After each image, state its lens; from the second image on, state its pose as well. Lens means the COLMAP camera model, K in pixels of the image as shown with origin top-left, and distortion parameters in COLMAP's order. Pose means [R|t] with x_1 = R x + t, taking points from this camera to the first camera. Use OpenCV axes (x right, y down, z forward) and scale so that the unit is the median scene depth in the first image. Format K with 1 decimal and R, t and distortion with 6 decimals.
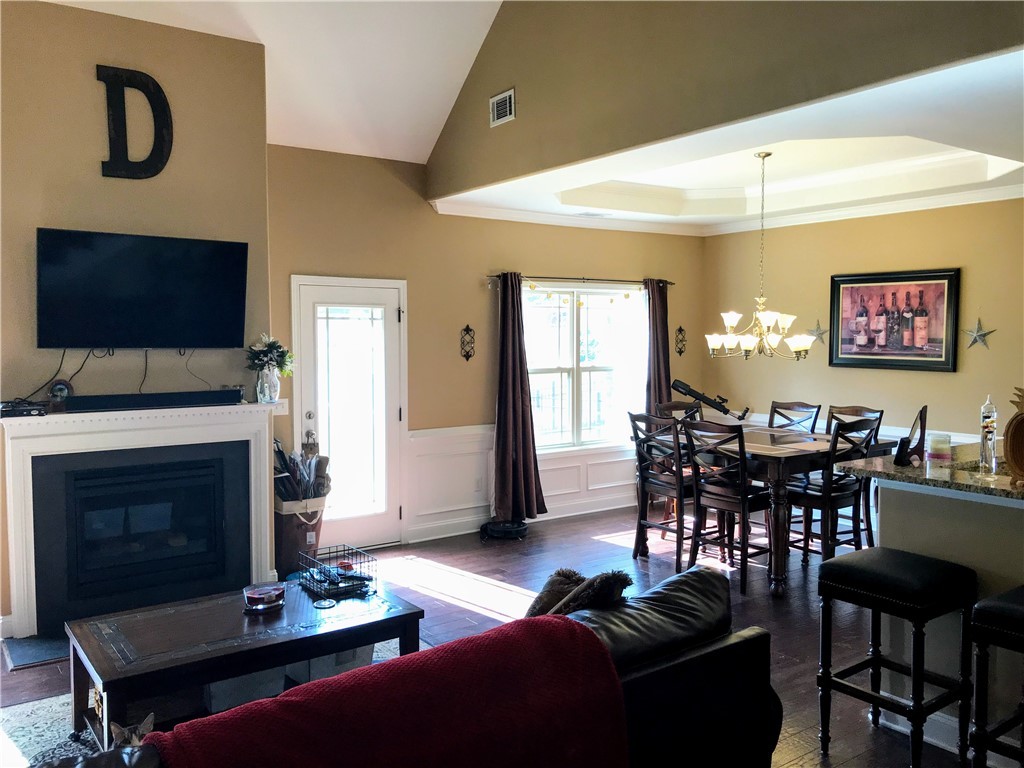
lens RADIAL K [[831.6, 0, 512.0], [0, 831.6, 384.0], [0, 0, 1]] dist [0.076772, -0.159568]
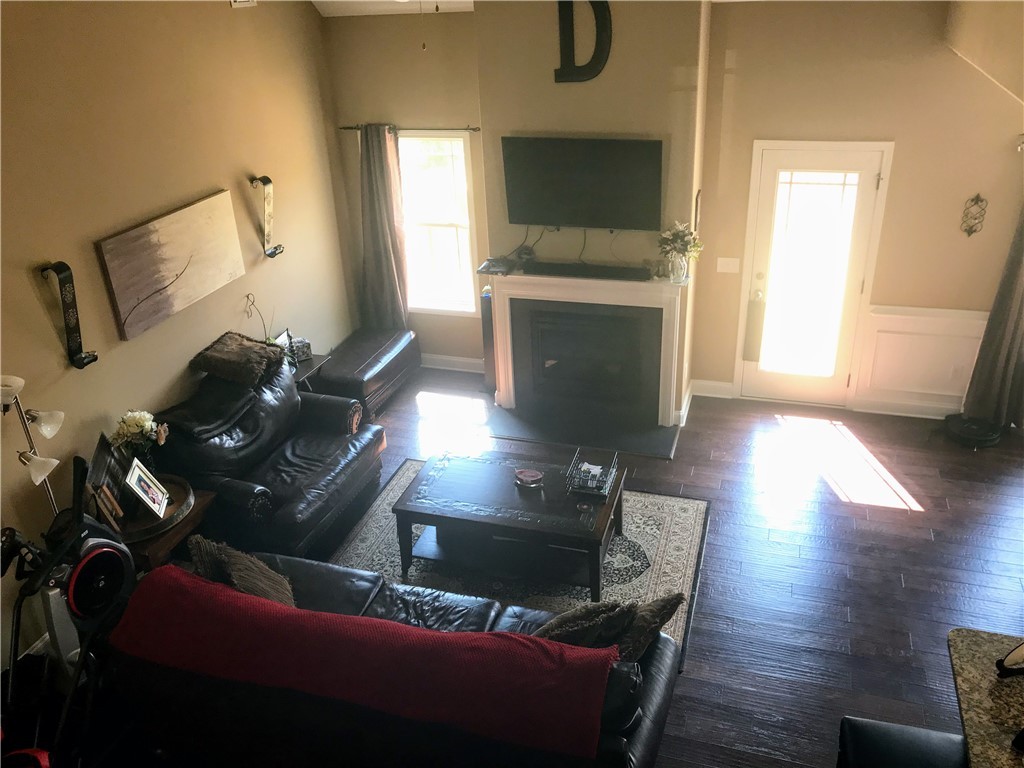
lens RADIAL K [[831.6, 0, 512.0], [0, 831.6, 384.0], [0, 0, 1]] dist [0.076772, -0.159568]
pose [[0.597064, 0.328451, -0.731871, 0.379180], [-0.001582, 0.912817, 0.408365, -0.264926], [0.802192, -0.242662, 0.545530, 0.149110]]
